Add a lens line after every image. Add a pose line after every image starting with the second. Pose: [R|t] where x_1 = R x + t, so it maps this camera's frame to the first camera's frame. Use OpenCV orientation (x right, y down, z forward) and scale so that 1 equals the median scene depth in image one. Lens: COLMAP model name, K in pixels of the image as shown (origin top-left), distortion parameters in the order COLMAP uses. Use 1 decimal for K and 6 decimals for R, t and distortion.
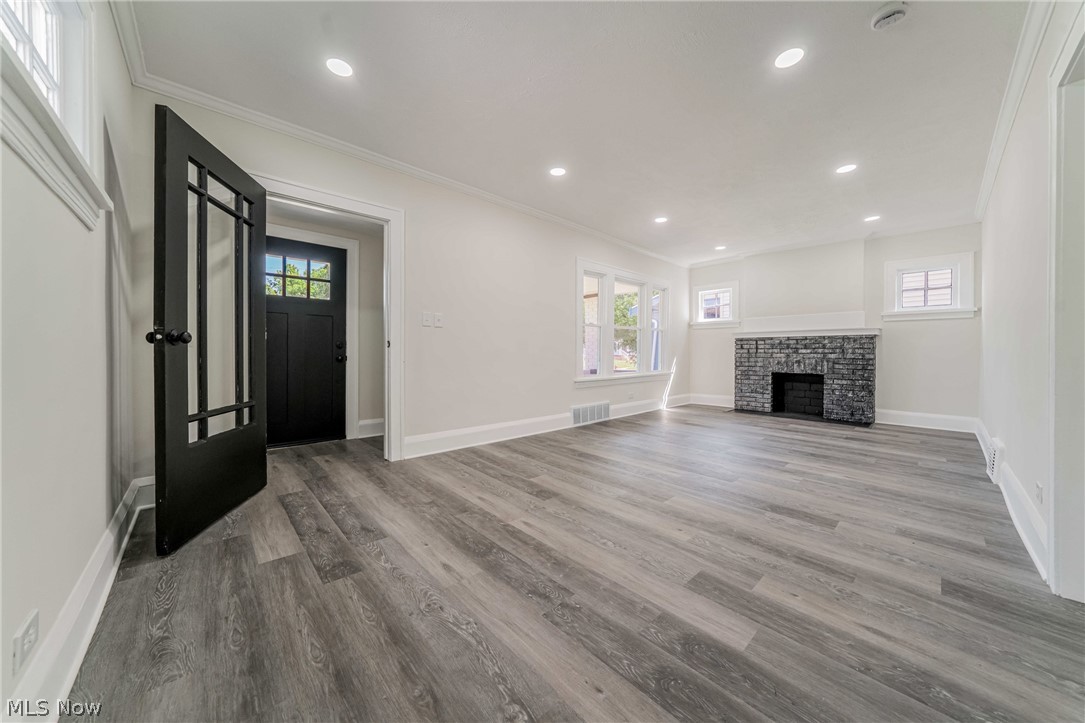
lens RADIAL K [[381.6, 0, 537.2], [0, 381.6, 343.4], [0, 0, 1]] dist [-0.013758, 0.000279]
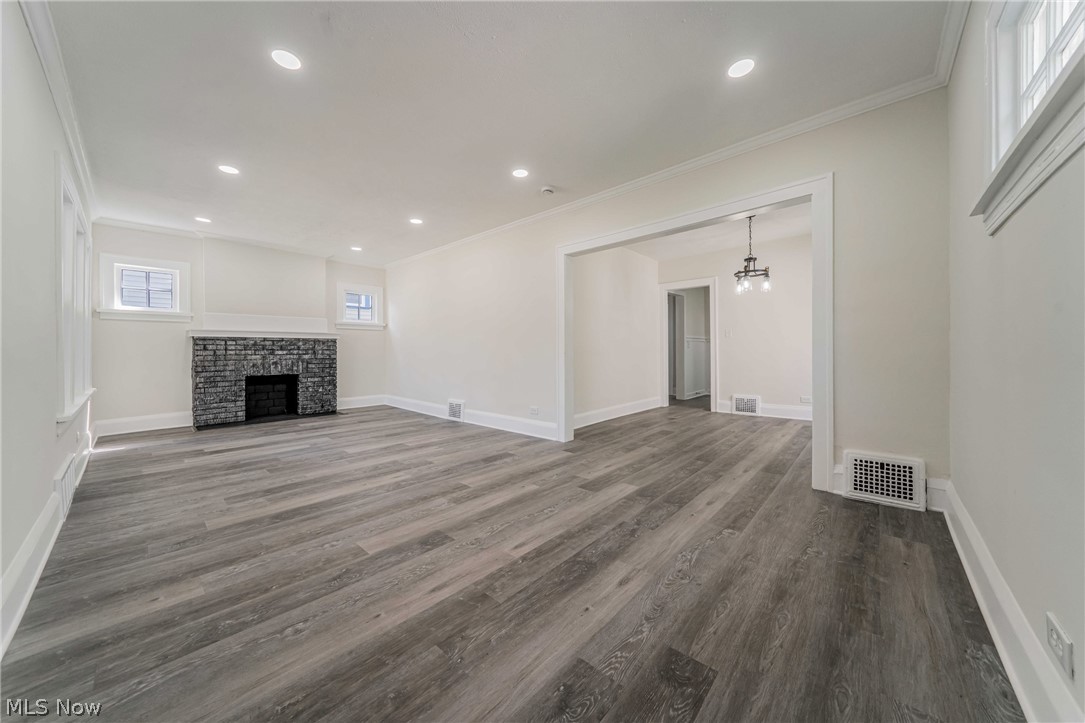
lens RADIAL K [[381.6, 0, 537.2], [0, 381.6, 343.4], [0, 0, 1]] dist [-0.013758, 0.000279]
pose [[-0.113198, 0.016096, 0.993442, -0.425245], [-0.015867, 0.999712, -0.018005, 0.003764], [-0.993446, -0.017801, -0.112910, 0.484624]]
